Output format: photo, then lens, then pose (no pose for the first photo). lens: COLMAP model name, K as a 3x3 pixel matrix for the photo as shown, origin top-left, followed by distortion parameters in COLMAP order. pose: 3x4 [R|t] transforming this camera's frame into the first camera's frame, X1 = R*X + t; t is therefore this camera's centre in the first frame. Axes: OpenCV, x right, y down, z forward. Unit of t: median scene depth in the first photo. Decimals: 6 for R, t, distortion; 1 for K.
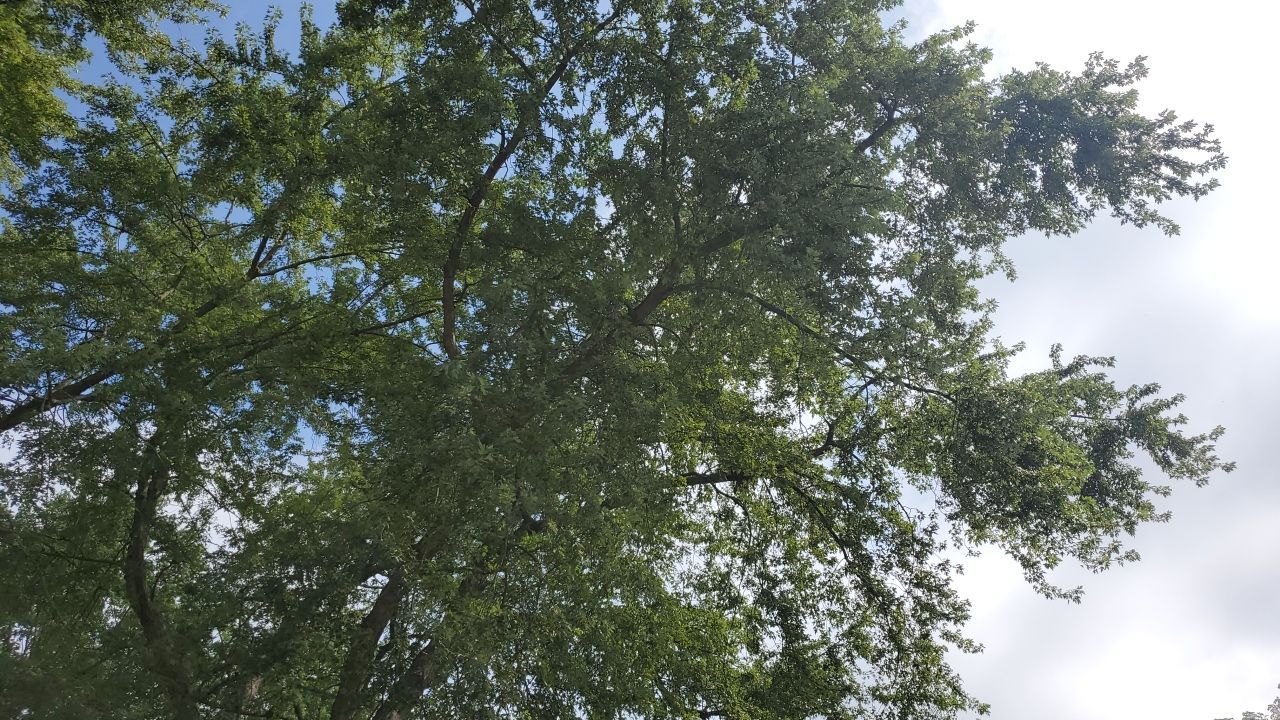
lens RADIAL K [[981.5, 0, 639.6], [0, 981.5, 367.9], [0, 0, 1]] dist [0.000756, -0.005326]
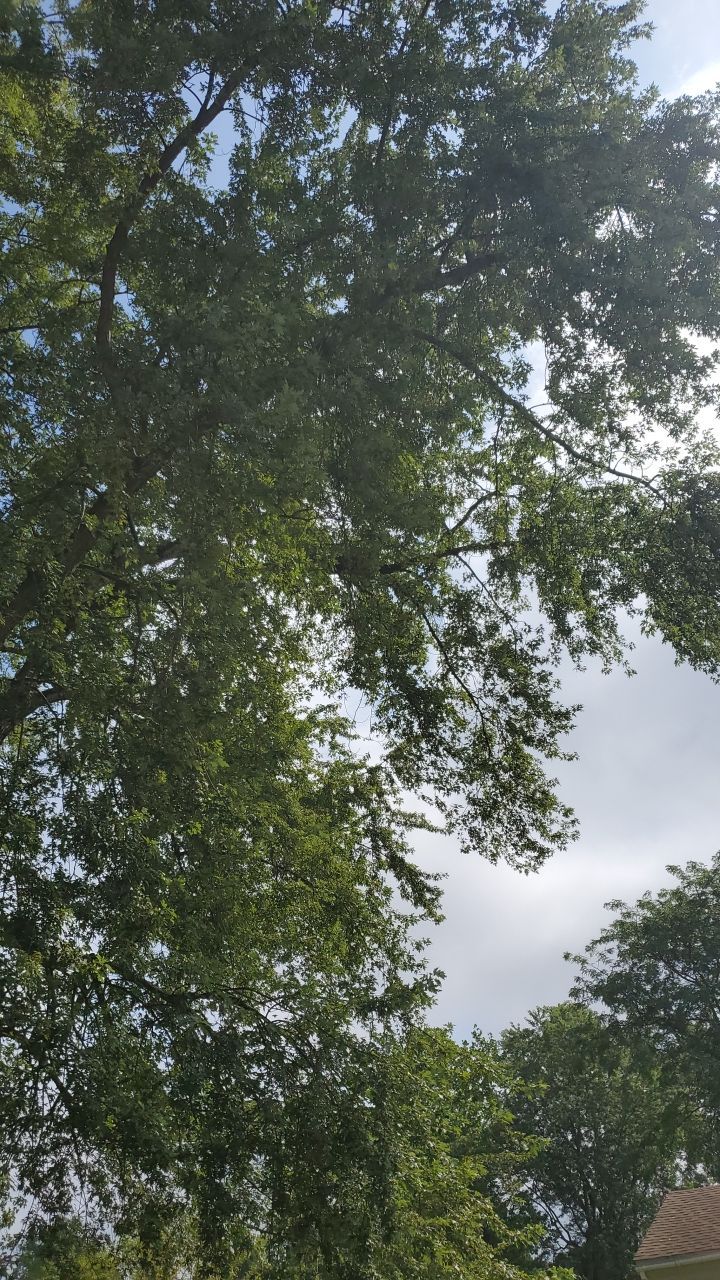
lens RADIAL K [[981.5, 0, 350.0], [0, 981.5, 652.1], [0, 0, 1]] dist [0.000756, -0.005326]
pose [[0.959263, 0.121205, 0.255194, -0.141262], [-0.150966, 0.983428, 0.100393, 0.102155], [-0.238797, -0.134829, 0.961664, 0.079686]]
